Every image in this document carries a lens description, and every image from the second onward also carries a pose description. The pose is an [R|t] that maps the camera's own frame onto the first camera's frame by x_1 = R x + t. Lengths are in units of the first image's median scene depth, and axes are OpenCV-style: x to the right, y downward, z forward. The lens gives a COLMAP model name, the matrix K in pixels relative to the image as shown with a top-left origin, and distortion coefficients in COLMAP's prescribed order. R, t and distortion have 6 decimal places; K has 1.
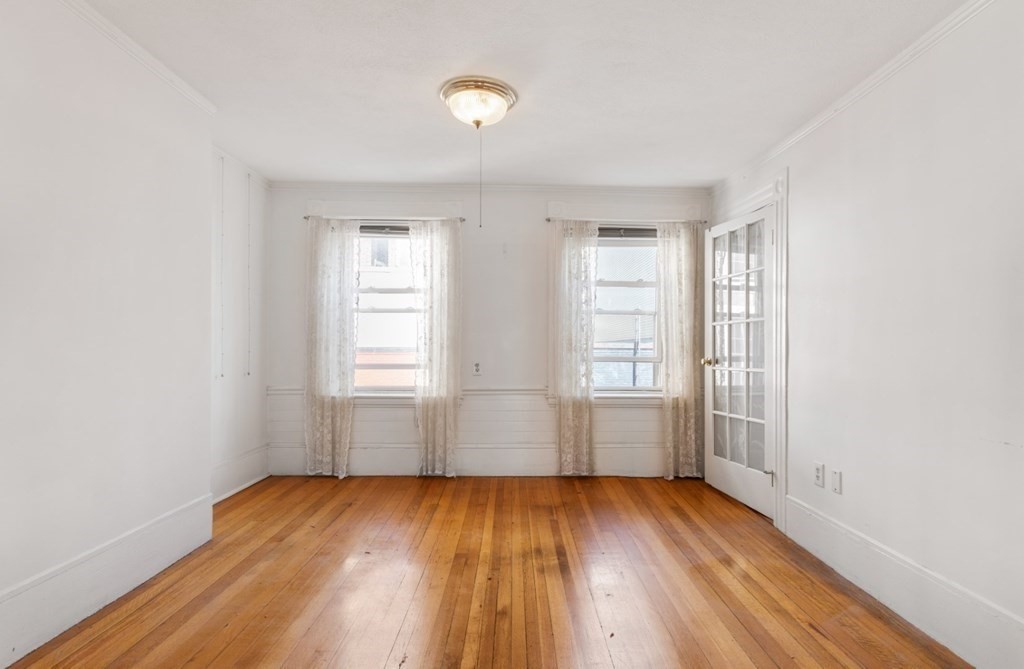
lens RADIAL K [[491.4, 0, 505.0], [0, 491.4, 346.9], [0, 0, 1]] dist [-0.001763, 0.000359]
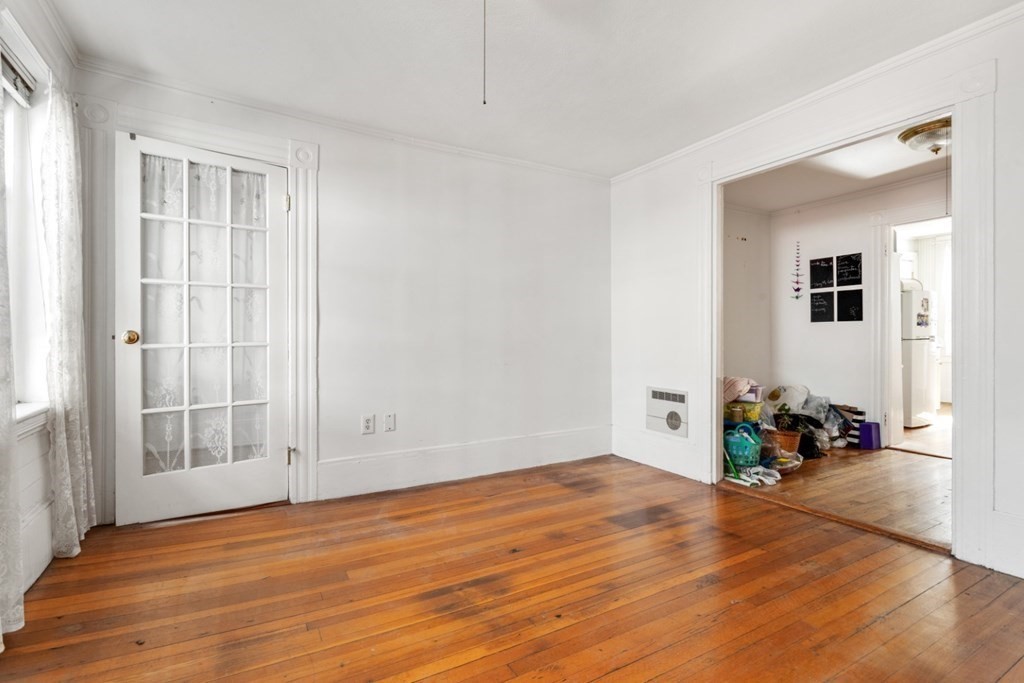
lens RADIAL K [[491.8, 0, 516.8], [0, 491.8, 329.3], [0, 0, 1]] dist [-0.002093, -0.000019]
pose [[-0.510887, -0.003096, 0.859642, -0.385672], [-0.008159, 0.999966, -0.001247, 0.015041], [-0.859609, -0.007651, -0.510895, 0.850645]]
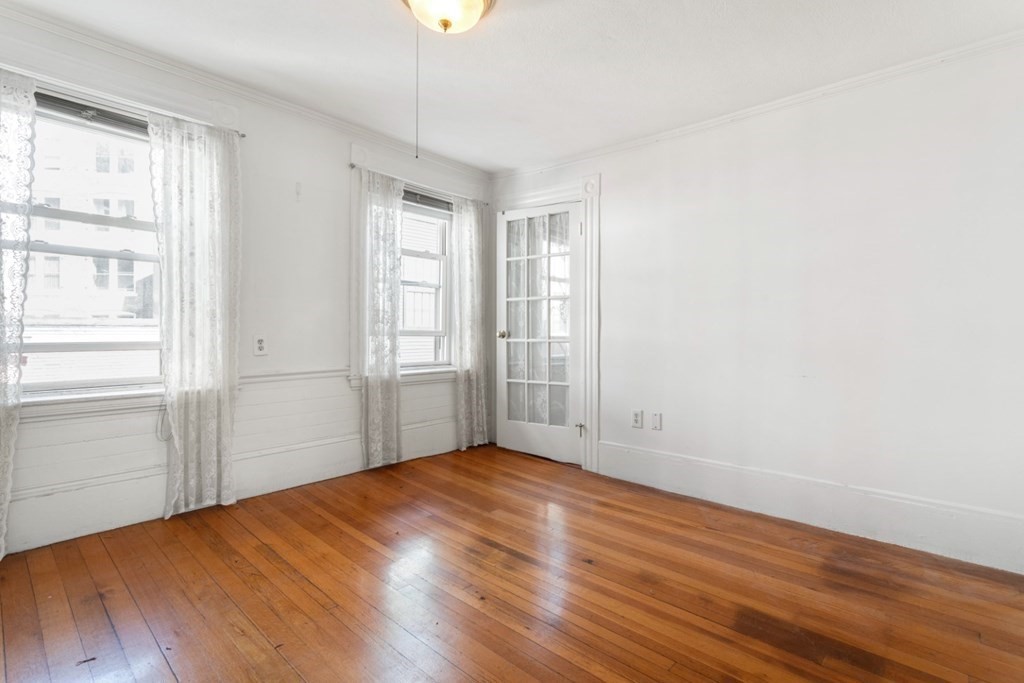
lens RADIAL K [[487.7, 0, 506.1], [0, 487.7, 330.6], [0, 0, 1]] dist [-0.000351, 0.000478]
pose [[0.676548, 0.001415, 0.736397, -0.349423], [-0.004910, 0.999985, 0.002590, 0.017638], [-0.736382, -0.005368, 0.676544, 0.252554]]
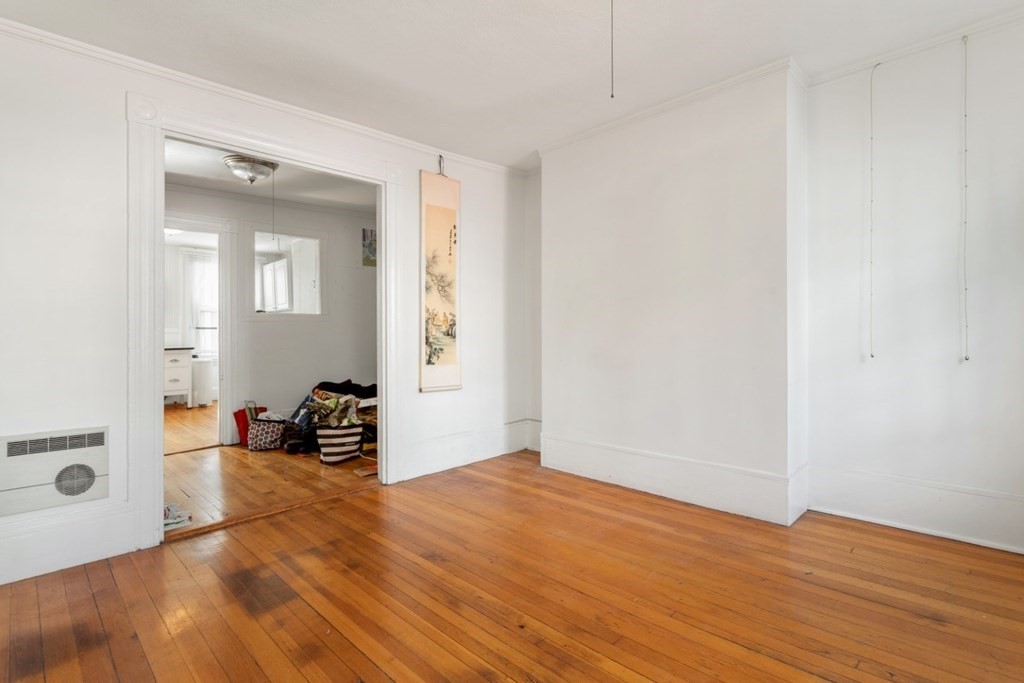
lens RADIAL K [[503.0, 0, 521.2], [0, 503.0, 334.5], [0, 0, 1]] dist [-0.000243, -0.000041]
pose [[-0.688728, -0.004398, -0.725006, 0.303003], [0.005686, 0.999918, -0.011468, 0.025657], [0.724997, -0.012021, -0.688647, 0.892452]]
